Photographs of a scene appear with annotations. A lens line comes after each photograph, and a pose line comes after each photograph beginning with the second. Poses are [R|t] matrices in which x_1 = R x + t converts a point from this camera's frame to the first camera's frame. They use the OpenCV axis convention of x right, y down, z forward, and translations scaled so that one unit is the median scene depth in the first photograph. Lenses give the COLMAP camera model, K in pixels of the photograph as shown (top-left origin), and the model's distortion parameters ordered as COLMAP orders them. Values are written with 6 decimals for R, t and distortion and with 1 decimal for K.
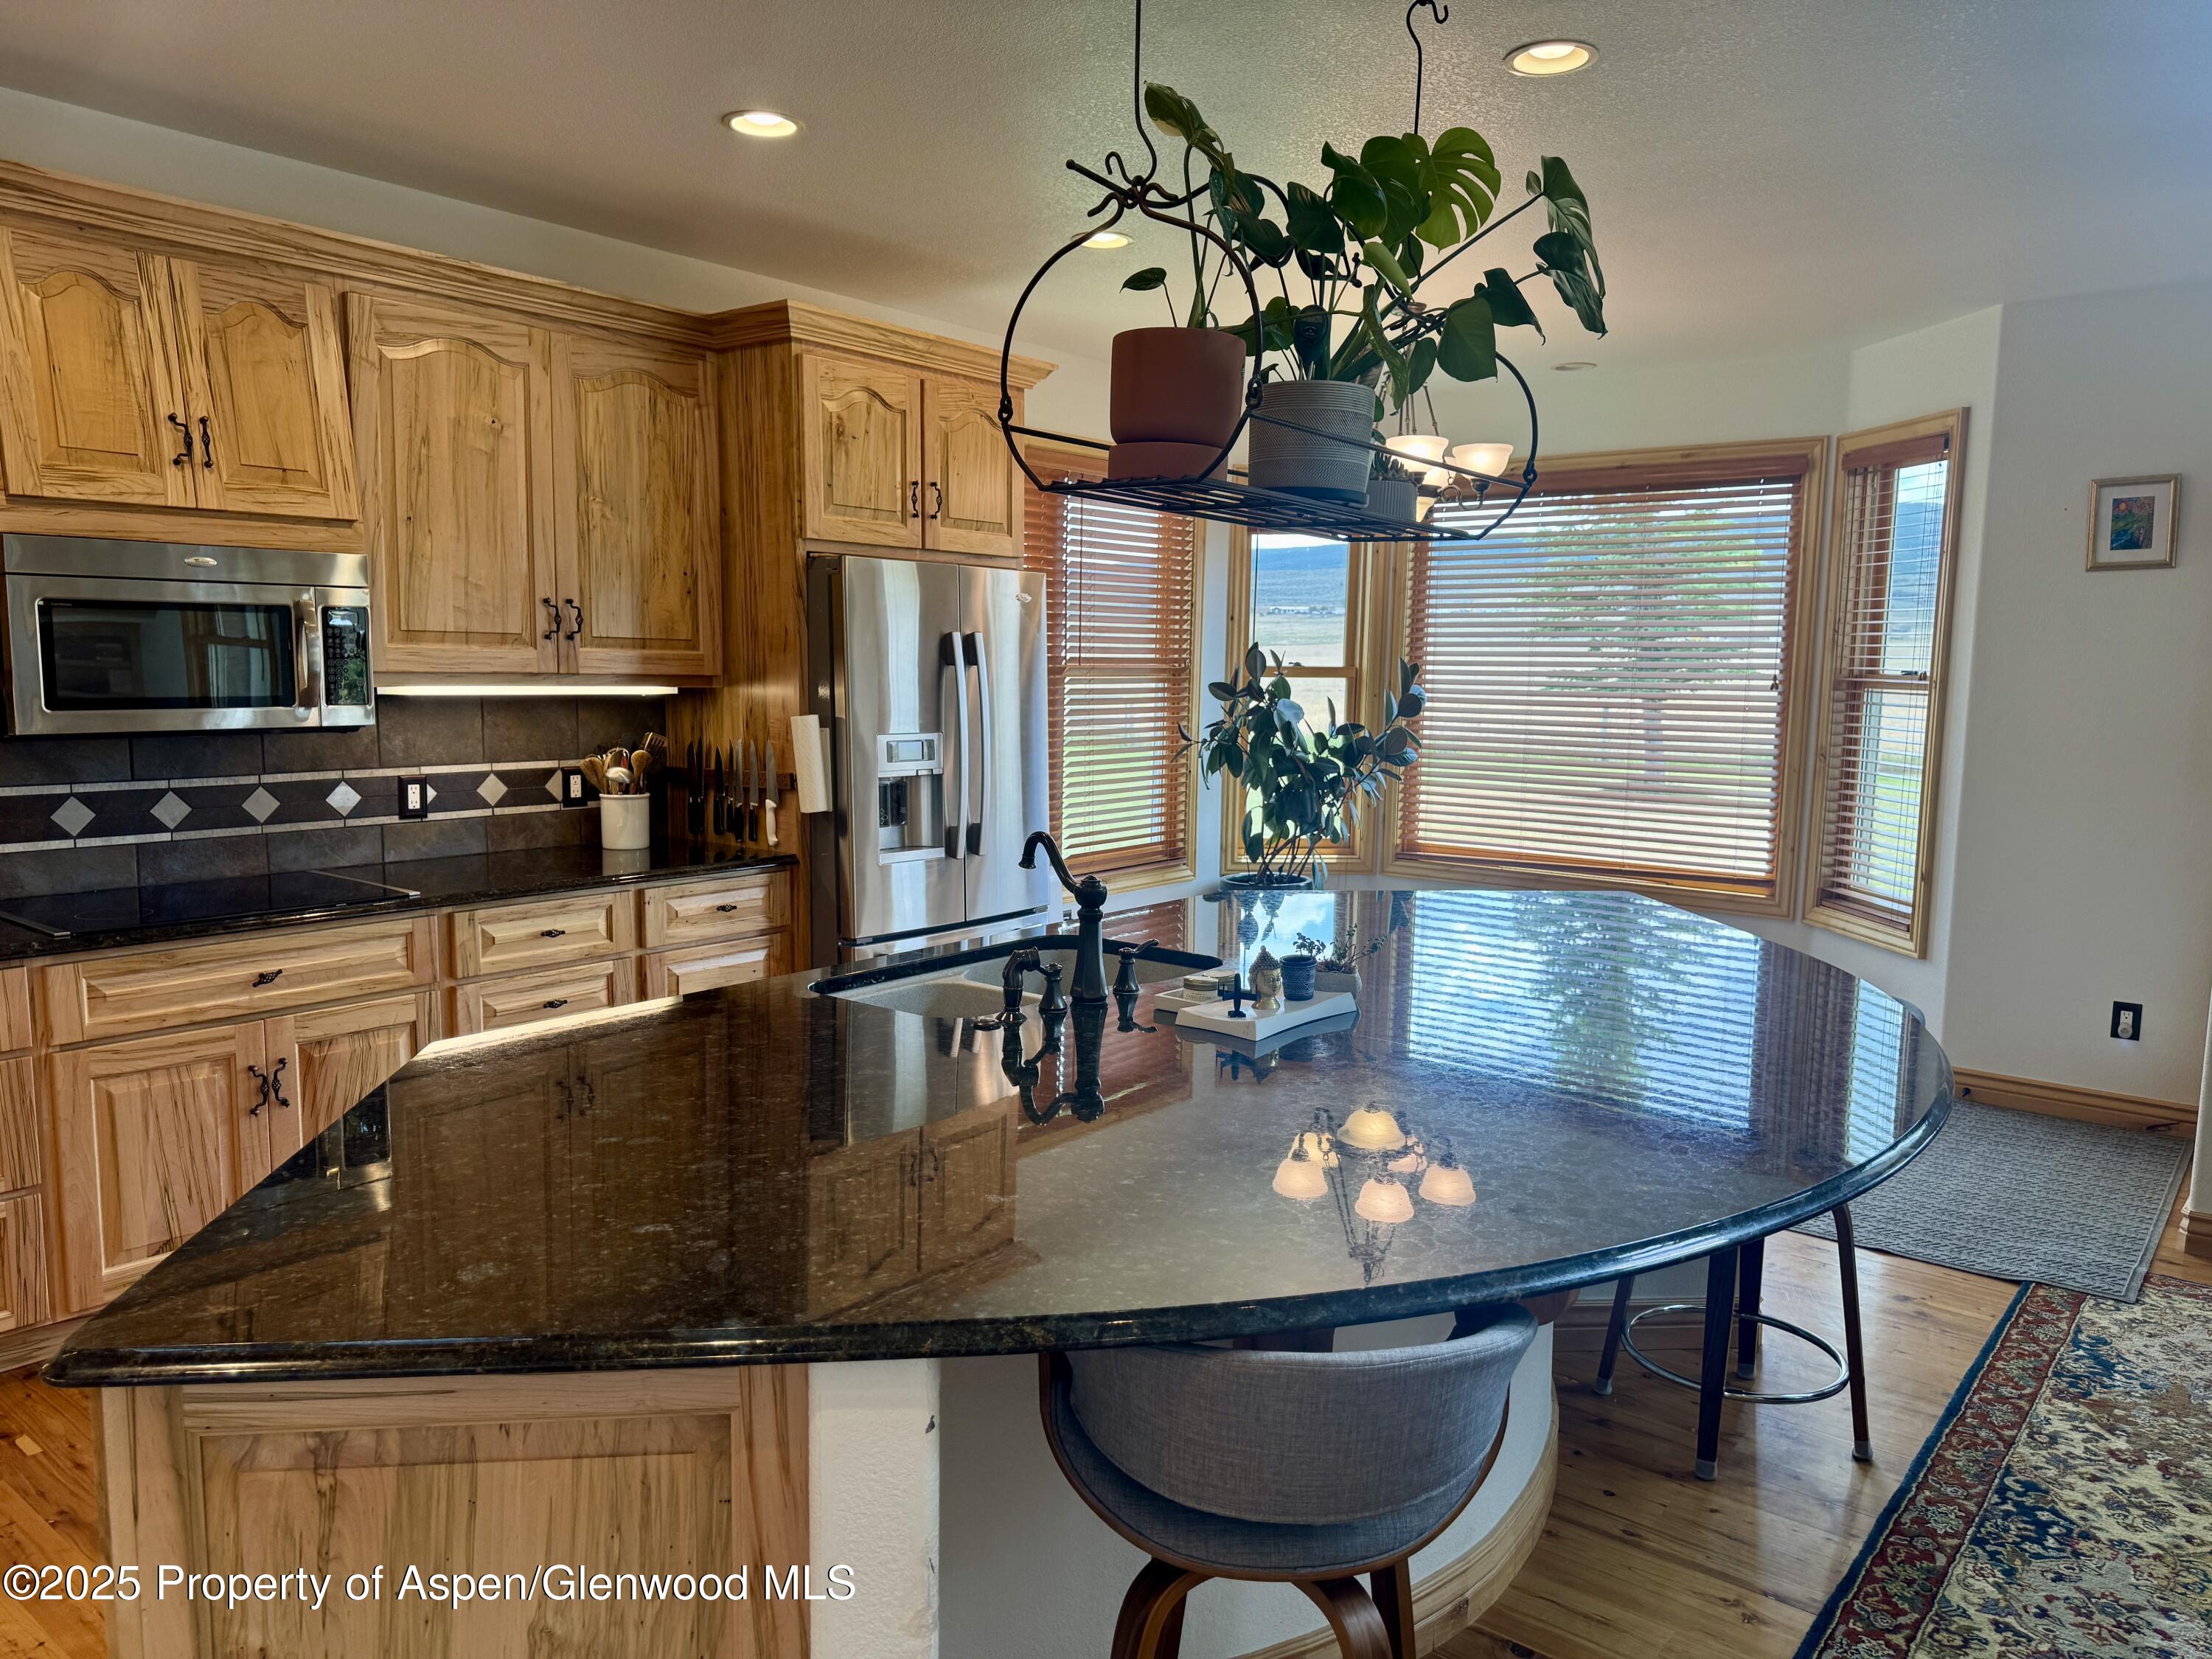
lens RADIAL K [[1560.2, 0, 1112.6], [0, 1560.2, 842.2], [0, 0, 1]] dist [0.058471, -0.068154]
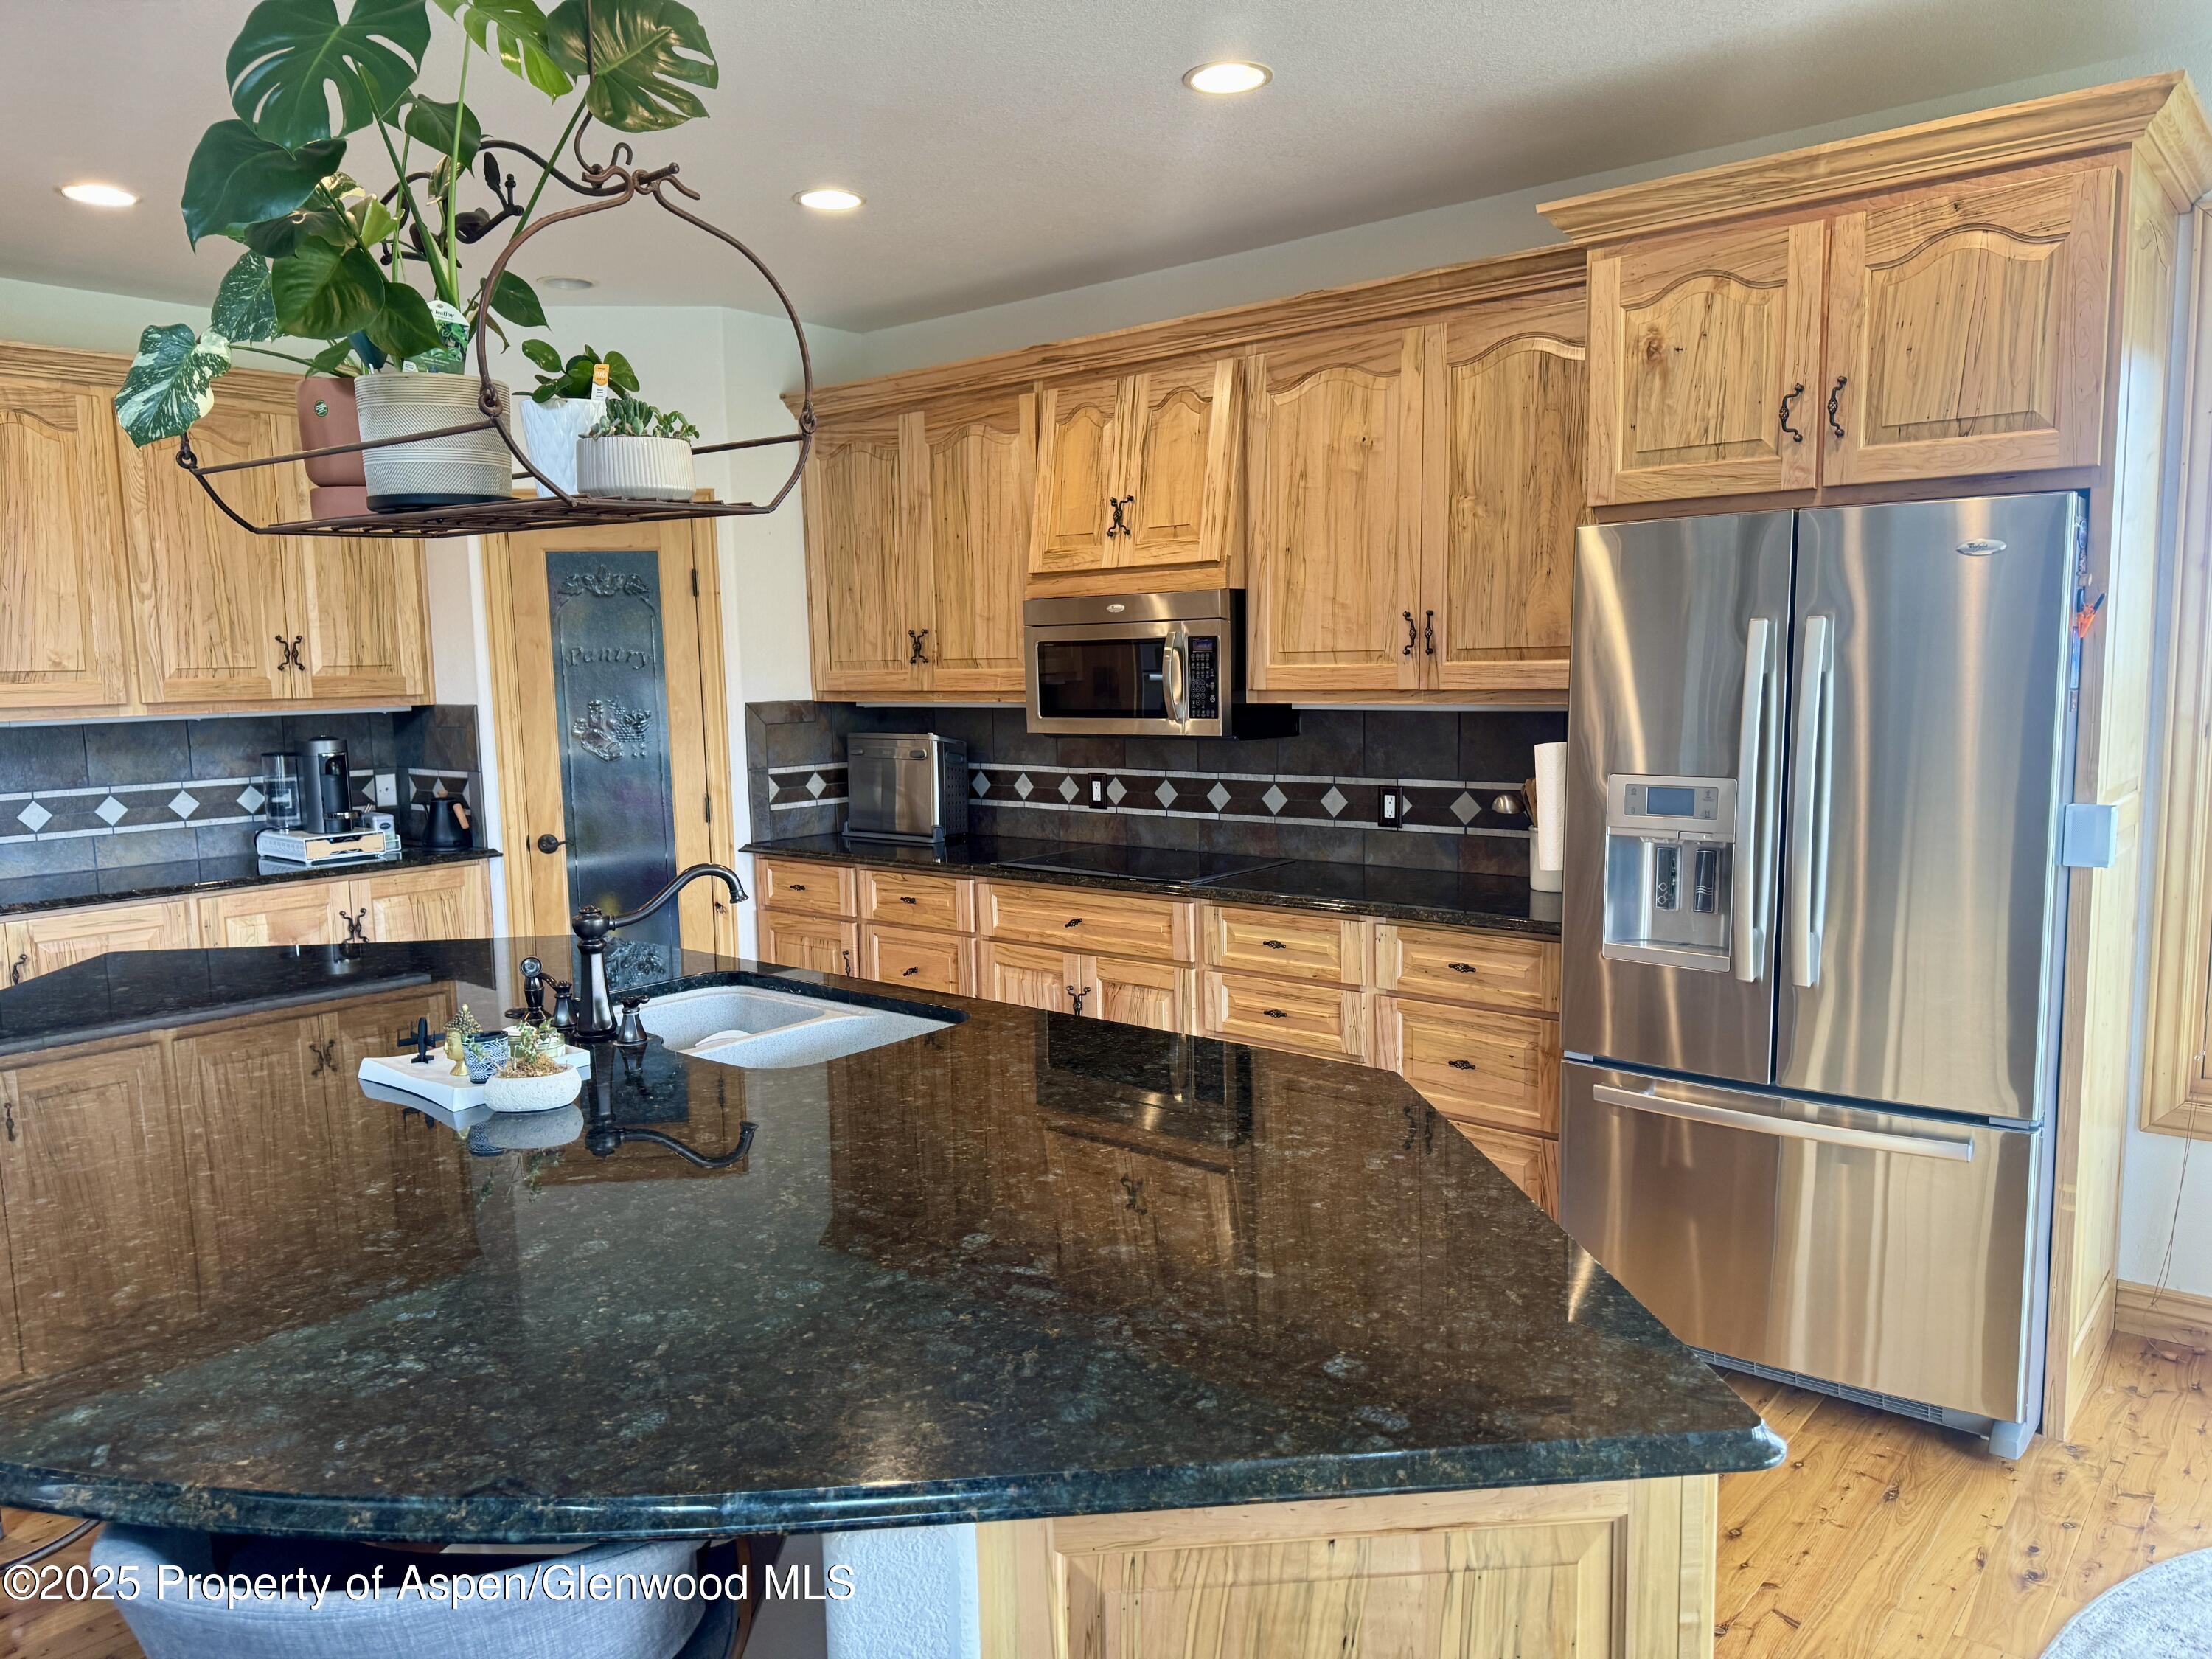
lens RADIAL K [[1560.2, 0, 1102.3], [0, 1560.2, 877.9], [0, 0, 1]] dist [0.058471, -0.068154]
pose [[-0.032893, 0.124423, -0.991684, 0.644195], [-0.100093, 0.986822, 0.127133, -0.101568], [0.994434, 0.103443, -0.020006, 0.886426]]
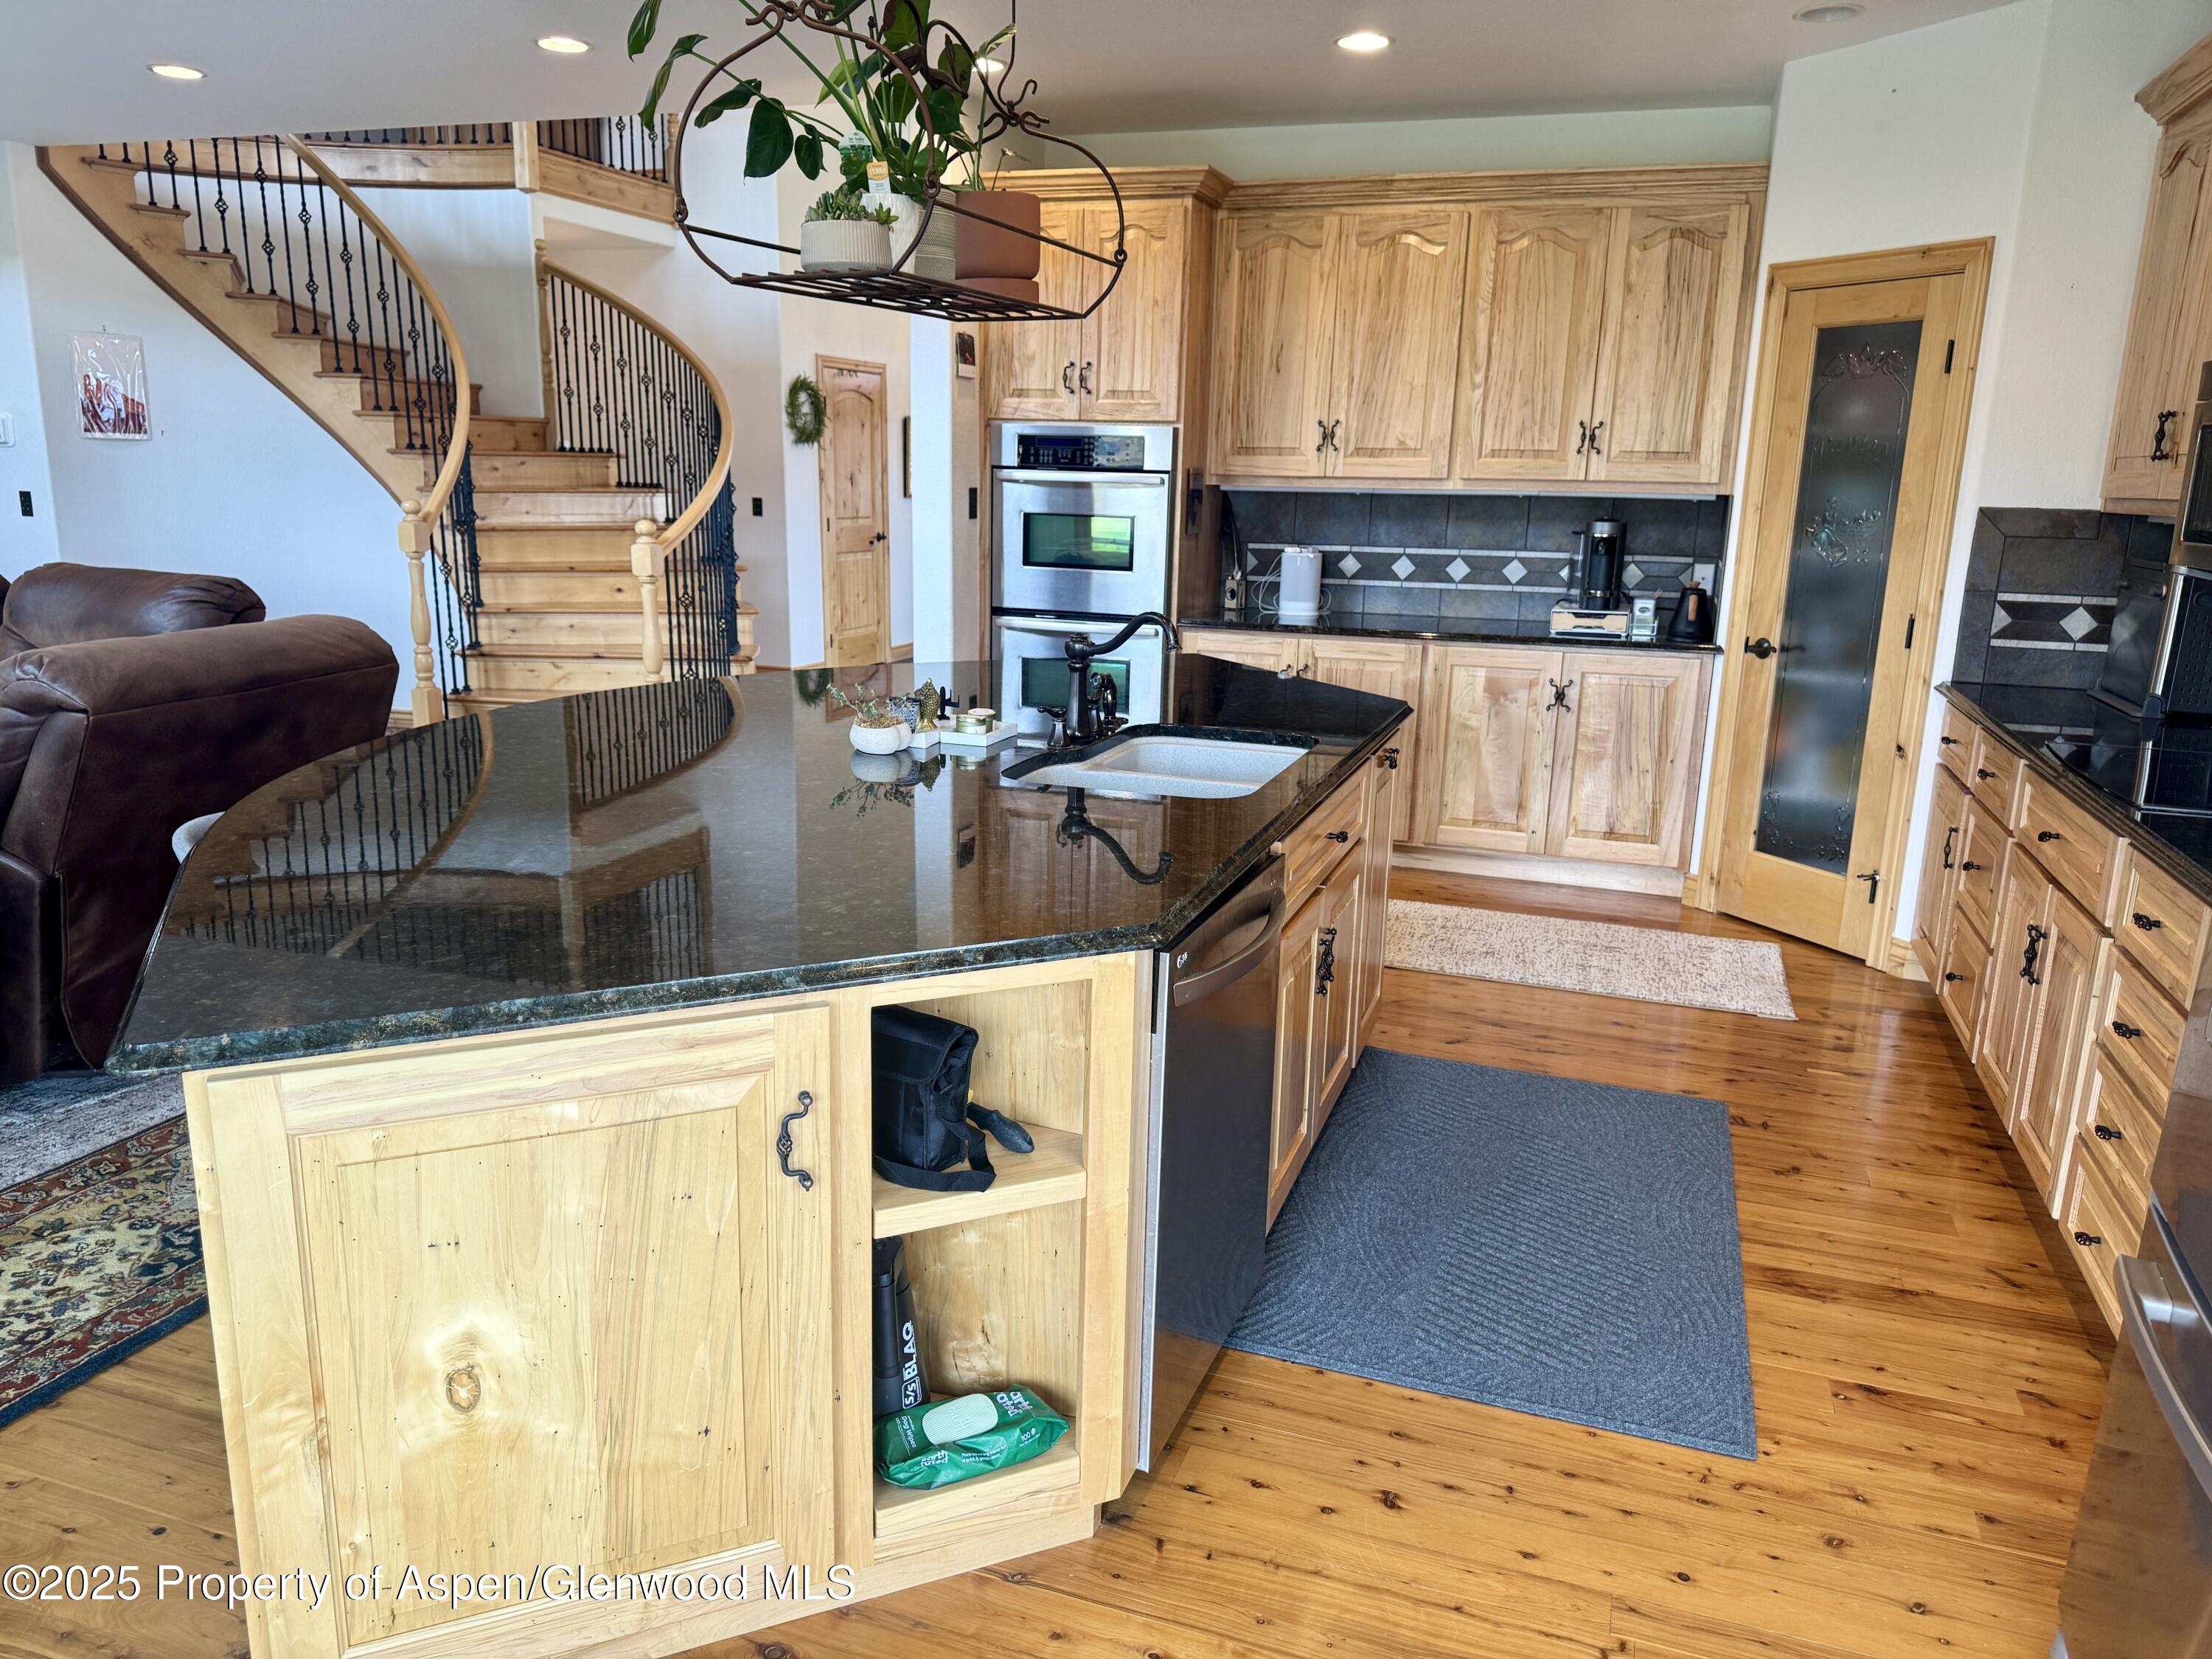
lens RADIAL K [[1560.2, 0, 1104.9], [0, 1560.2, 845.1], [0, 0, 1]] dist [0.058471, -0.068154]
pose [[-0.943076, 0.041840, -0.329934, 0.250074], [-0.077163, 0.937456, 0.339444, -0.152382], [0.323501, 0.345580, -0.880864, 1.379207]]
